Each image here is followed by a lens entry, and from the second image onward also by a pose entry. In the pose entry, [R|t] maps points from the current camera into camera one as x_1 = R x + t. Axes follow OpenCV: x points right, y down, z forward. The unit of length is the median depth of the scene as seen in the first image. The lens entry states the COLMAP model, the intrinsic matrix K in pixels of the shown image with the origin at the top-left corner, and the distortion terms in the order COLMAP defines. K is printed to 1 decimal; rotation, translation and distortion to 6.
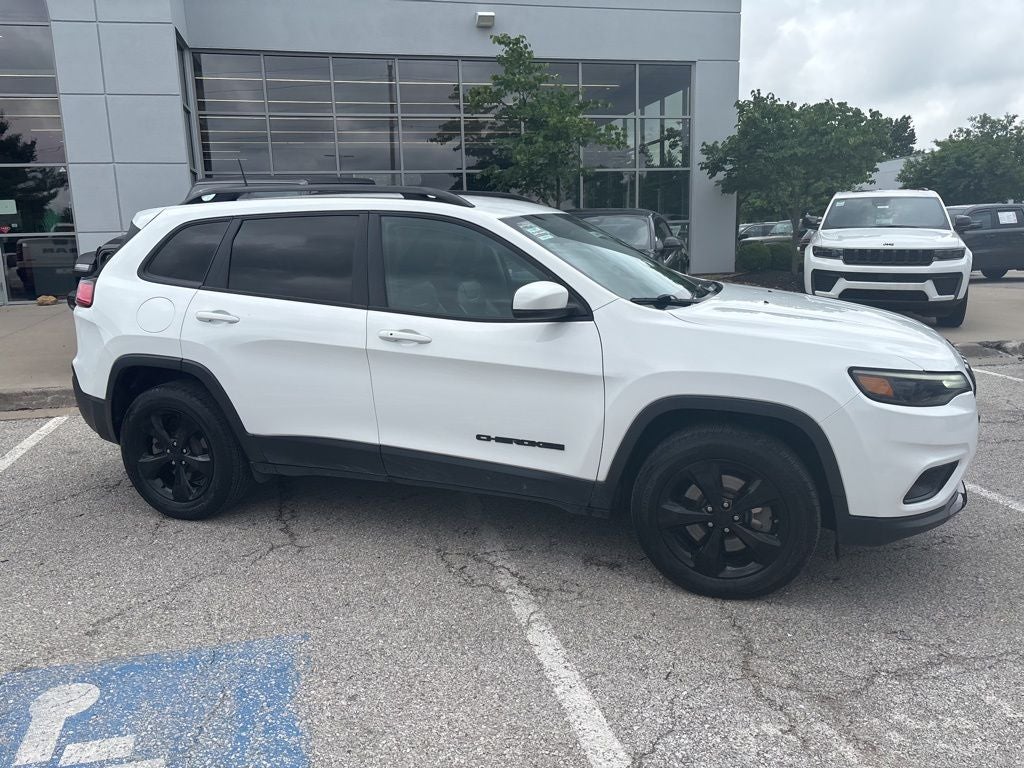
lens RADIAL K [[776.6, 0, 505.4], [0, 776.6, 384.9], [0, 0, 1]] dist [0.052572, -0.066813]
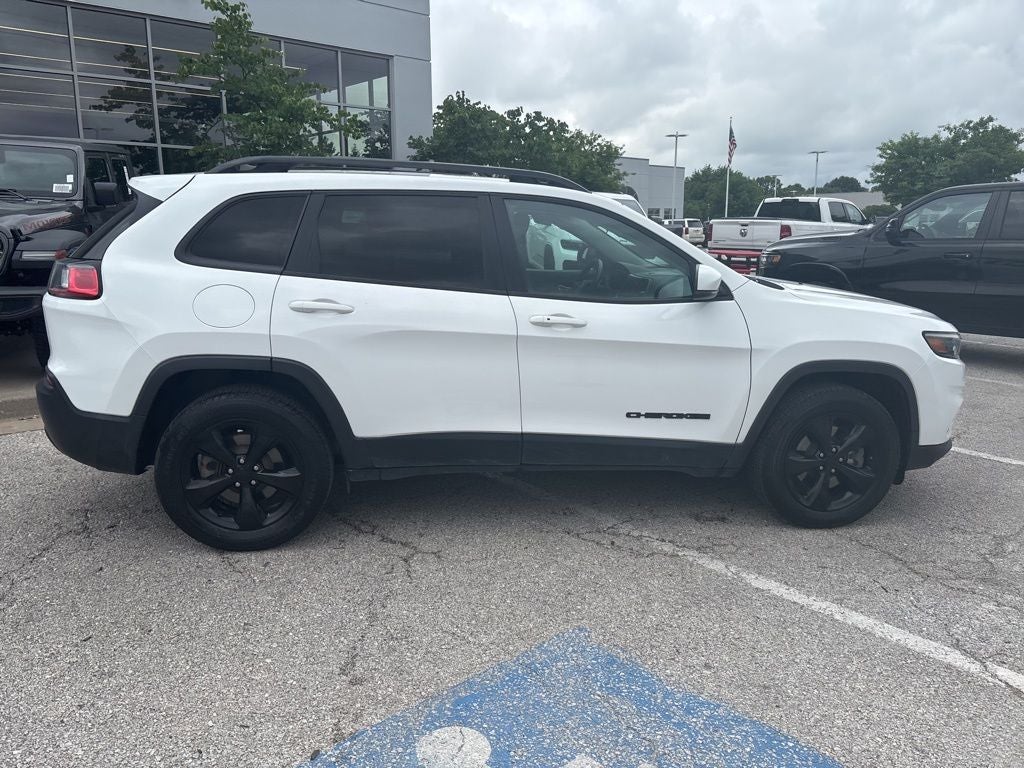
lens RADIAL K [[776.6, 0, 505.4], [0, 776.6, 384.9], [0, 0, 1]] dist [0.052572, -0.066813]
pose [[0.876532, -0.069856, 0.476249, -0.657153], [0.064649, 0.997534, 0.027331, -0.012017], [-0.476983, 0.006832, 0.878886, 0.158025]]
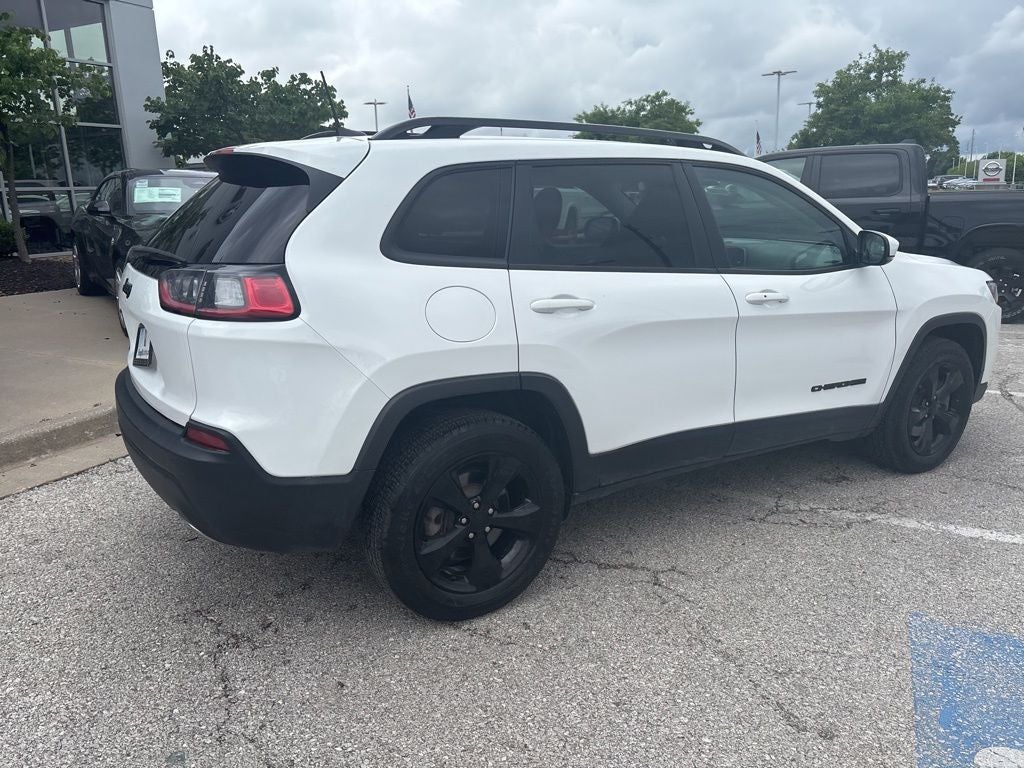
lens RADIAL K [[776.6, 0, 505.4], [0, 776.6, 384.9], [0, 0, 1]] dist [0.052572, -0.066813]
pose [[0.612510, -0.181413, 0.769364, -1.038567], [0.155501, 0.981943, 0.107739, -0.107552], [-0.775017, 0.053645, 0.629659, 0.651347]]
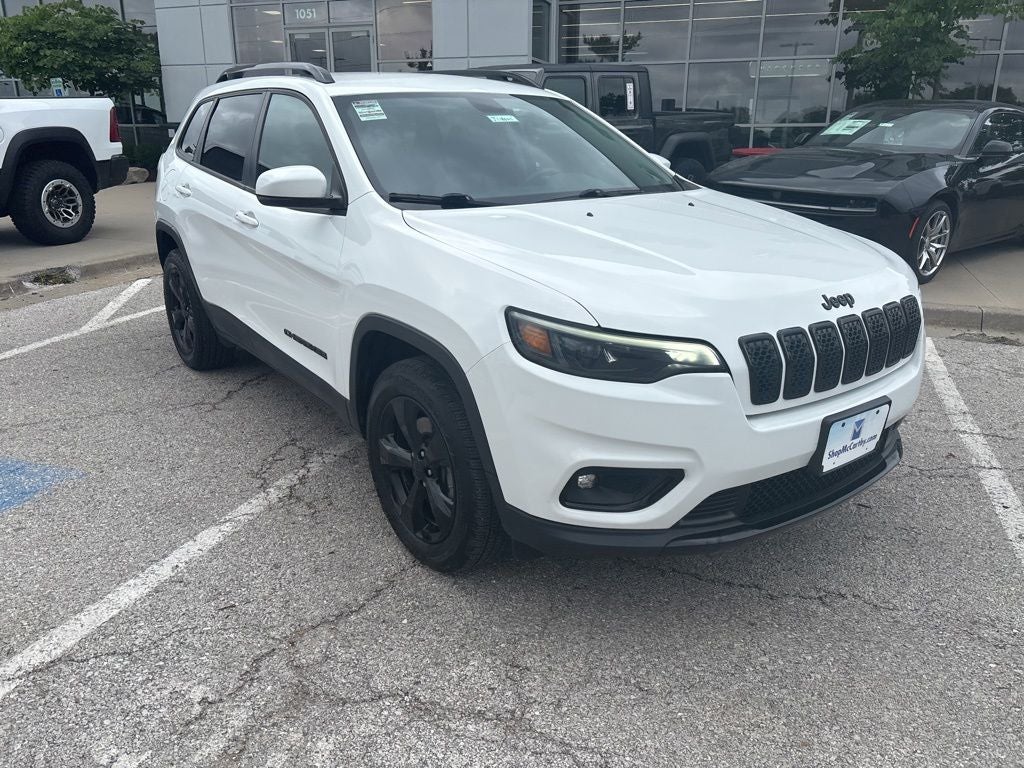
lens RADIAL K [[776.6, 0, 505.4], [0, 776.6, 384.9], [0, 0, 1]] dist [0.052572, -0.066813]
pose [[0.834510, 0.192940, -0.516108, 0.685164], [-0.129777, 0.979162, 0.156207, -0.052726], [0.535492, -0.063378, 0.842159, 0.318922]]
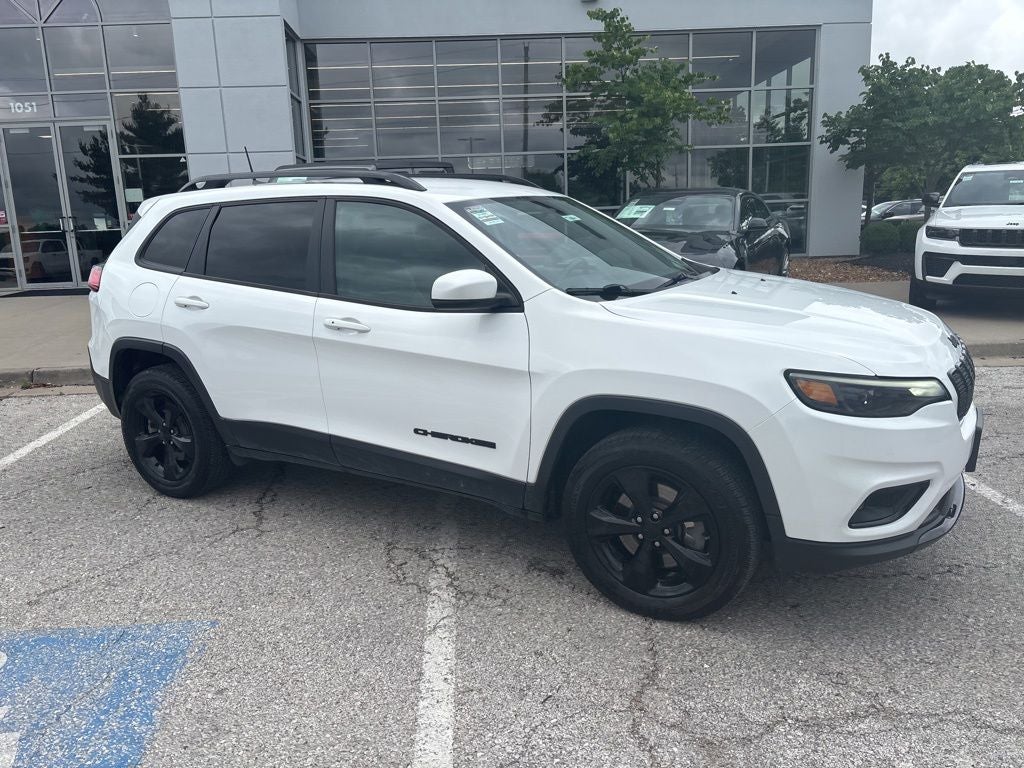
lens RADIAL K [[776.6, 0, 505.4], [0, 776.6, 384.9], [0, 0, 1]] dist [0.052572, -0.066813]
pose [[0.983938, 0.028604, -0.176205, 0.237104], [-0.024602, 0.999388, 0.024853, -0.016109], [0.176808, -0.020119, 0.984040, 0.068513]]
